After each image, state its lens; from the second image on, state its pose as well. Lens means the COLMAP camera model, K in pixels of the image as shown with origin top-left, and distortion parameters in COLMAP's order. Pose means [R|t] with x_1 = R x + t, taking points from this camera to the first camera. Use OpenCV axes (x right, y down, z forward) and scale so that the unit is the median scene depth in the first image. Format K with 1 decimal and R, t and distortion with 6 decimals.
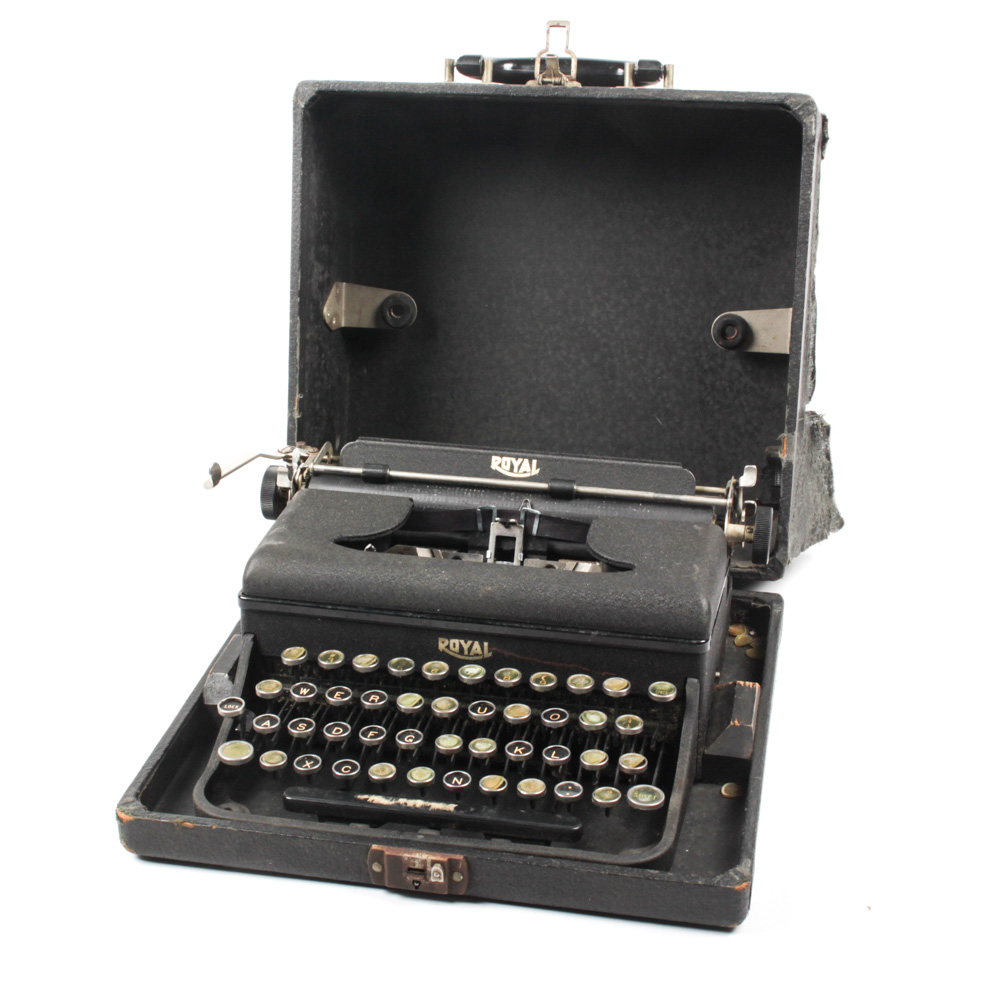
lens RADIAL K [[1830.4, 0, 464.0], [0, 1830.4, 474.7], [0, 0, 1]] dist [-0.148628, 0.000000]
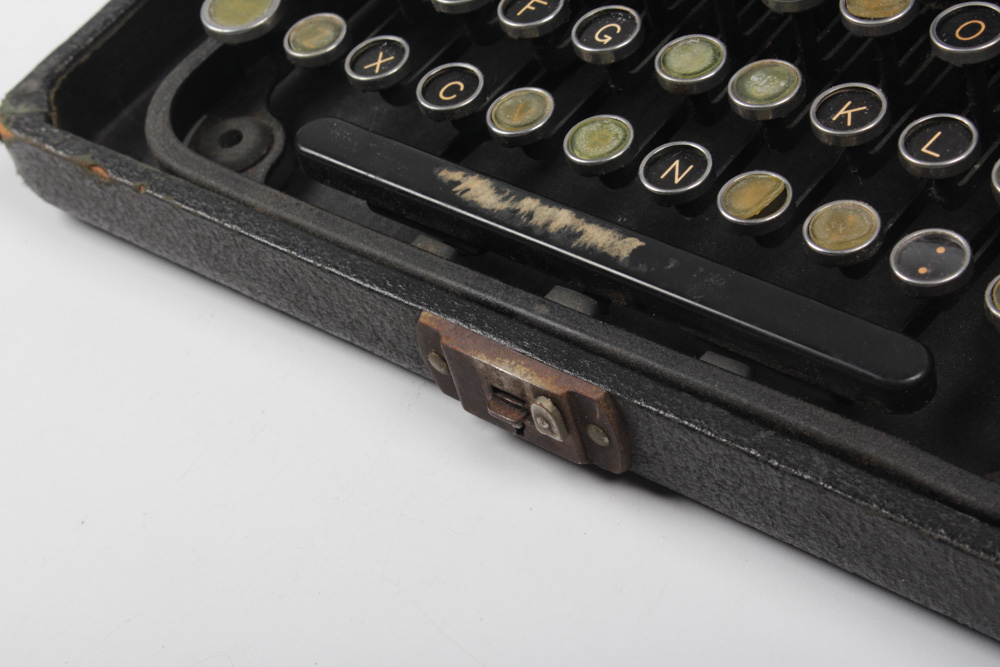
lens RADIAL K [[2398.4, 0, 460.6], [0, 2398.4, 334.9], [0, 0, 1]] dist [0.018352, 0.000000]
pose [[0.866383, 0.193425, -0.460399, 0.183624], [0.021309, 0.906782, 0.421061, -0.011899], [0.498926, -0.374610, 0.781499, 0.542755]]
